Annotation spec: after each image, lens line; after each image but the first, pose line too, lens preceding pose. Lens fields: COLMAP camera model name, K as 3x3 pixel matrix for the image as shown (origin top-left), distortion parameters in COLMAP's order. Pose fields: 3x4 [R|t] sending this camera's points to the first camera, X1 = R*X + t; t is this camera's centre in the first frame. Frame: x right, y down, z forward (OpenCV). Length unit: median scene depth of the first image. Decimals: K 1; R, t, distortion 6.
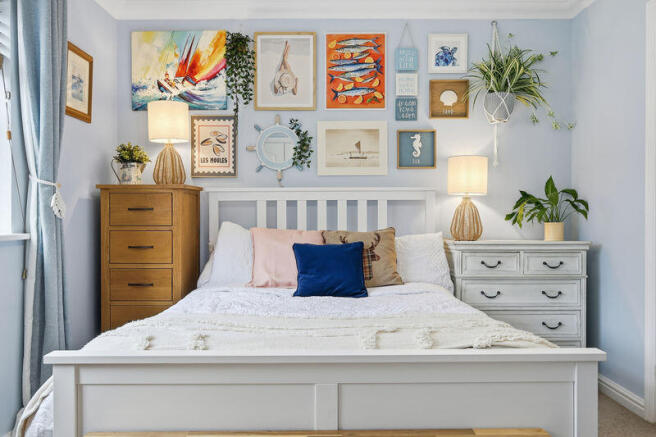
lens RADIAL K [[527.9, 0, 328.4], [0, 527.9, 217.2], [0, 0, 1]] dist [0.006683, -0.003093]
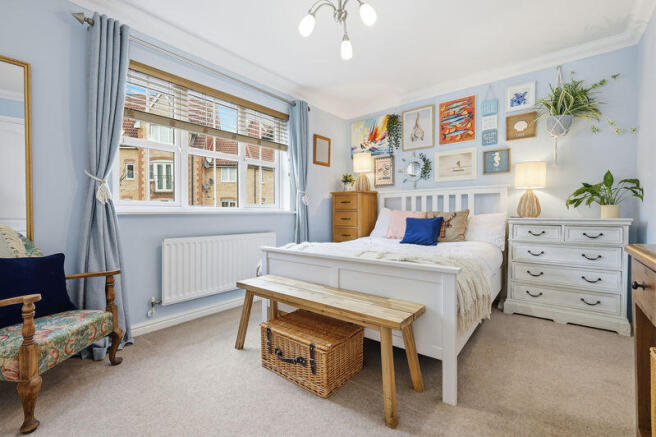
lens RADIAL K [[289.0, 0, 328.6], [0, 289.0, 214.9], [0, 0, 1]] dist [0.012035, -0.001094]
pose [[0.773448, 0.002914, -0.633853, 0.338722], [0.001370, 0.999979, 0.006270, 0.028127], [0.633858, -0.005718, 0.773428, -0.013171]]
